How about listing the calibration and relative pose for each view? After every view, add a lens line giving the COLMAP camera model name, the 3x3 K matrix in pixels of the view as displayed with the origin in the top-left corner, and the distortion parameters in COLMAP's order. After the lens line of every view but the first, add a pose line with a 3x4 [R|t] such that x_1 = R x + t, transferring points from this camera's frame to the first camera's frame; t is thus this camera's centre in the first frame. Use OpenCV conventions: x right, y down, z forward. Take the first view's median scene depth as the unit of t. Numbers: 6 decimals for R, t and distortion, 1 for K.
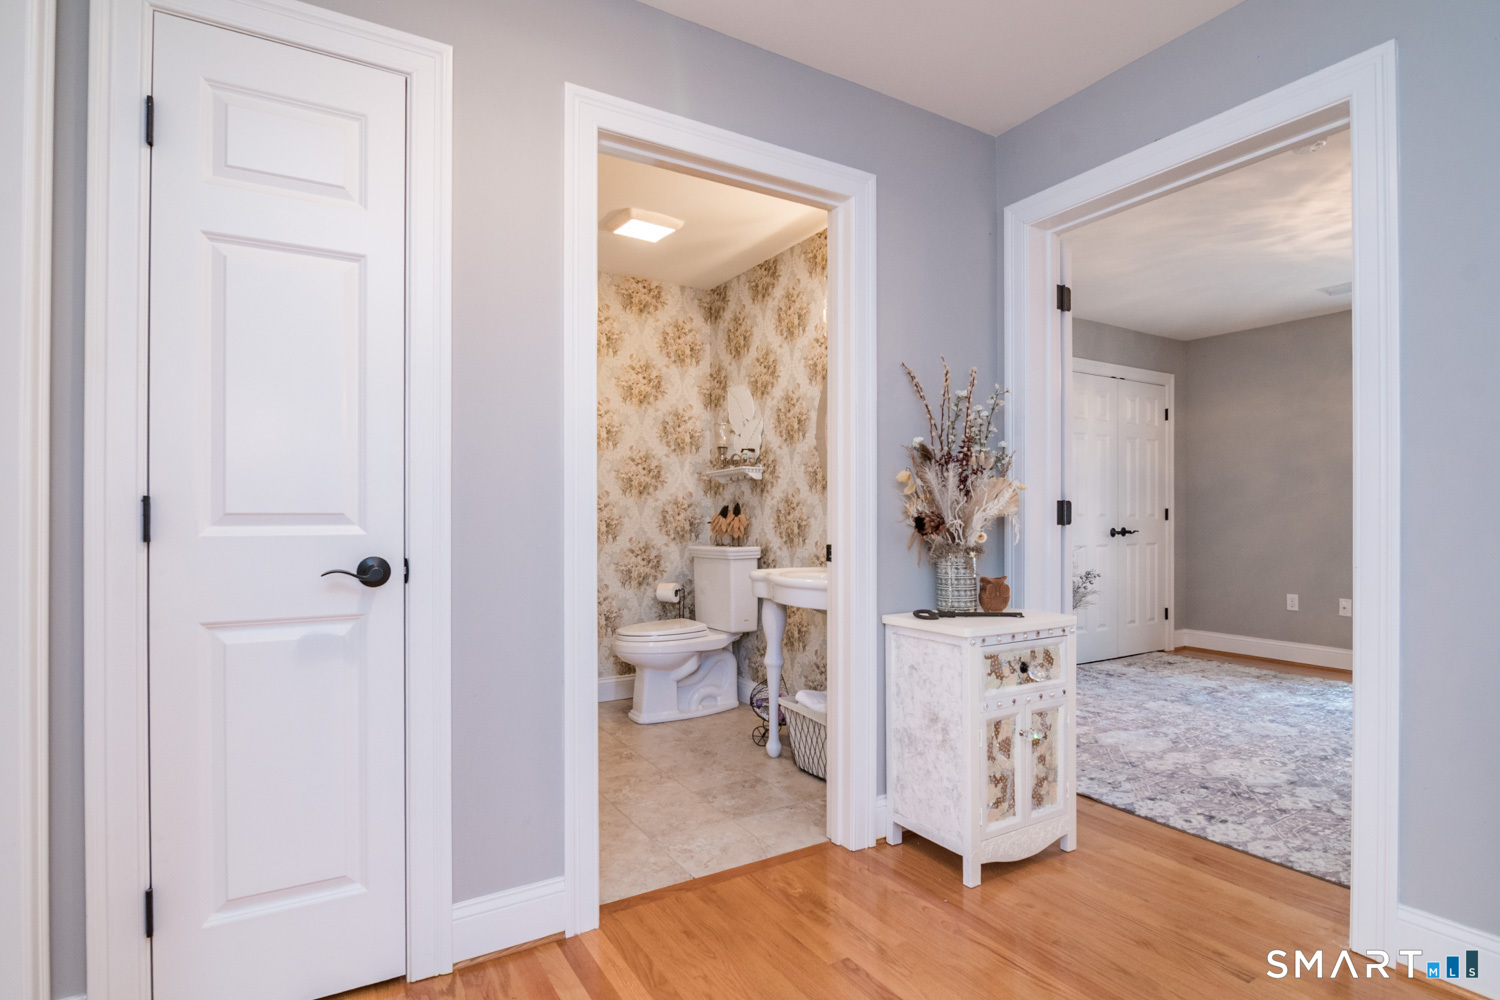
lens RADIAL K [[732.1, 0, 750.0], [0, 732.1, 500.0], [0, 0, 1]] dist [-0.000826, -0.000068]
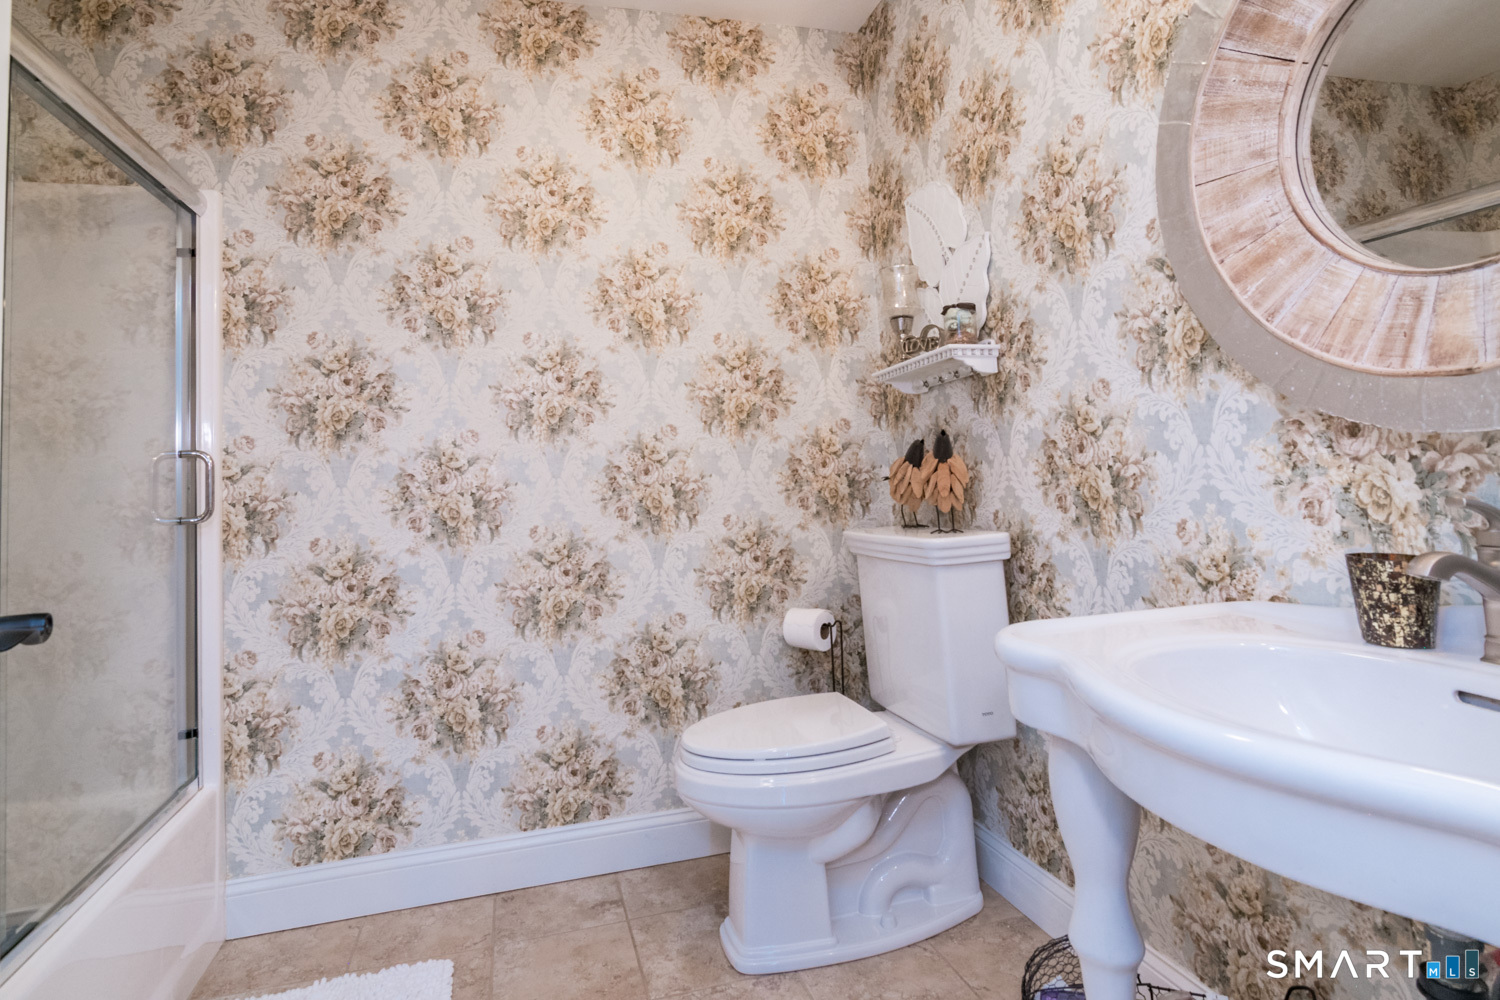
lens RADIAL K [[793.4, 0, 704.5], [0, 793.4, 396.8], [0, 0, 1]] dist [-0.002891, -0.000163]
pose [[0.948186, -0.077101, -0.308217, -0.004394], [0.055570, 0.995400, -0.078047, 0.011871], [0.312817, 0.056876, 0.948109, 0.477589]]
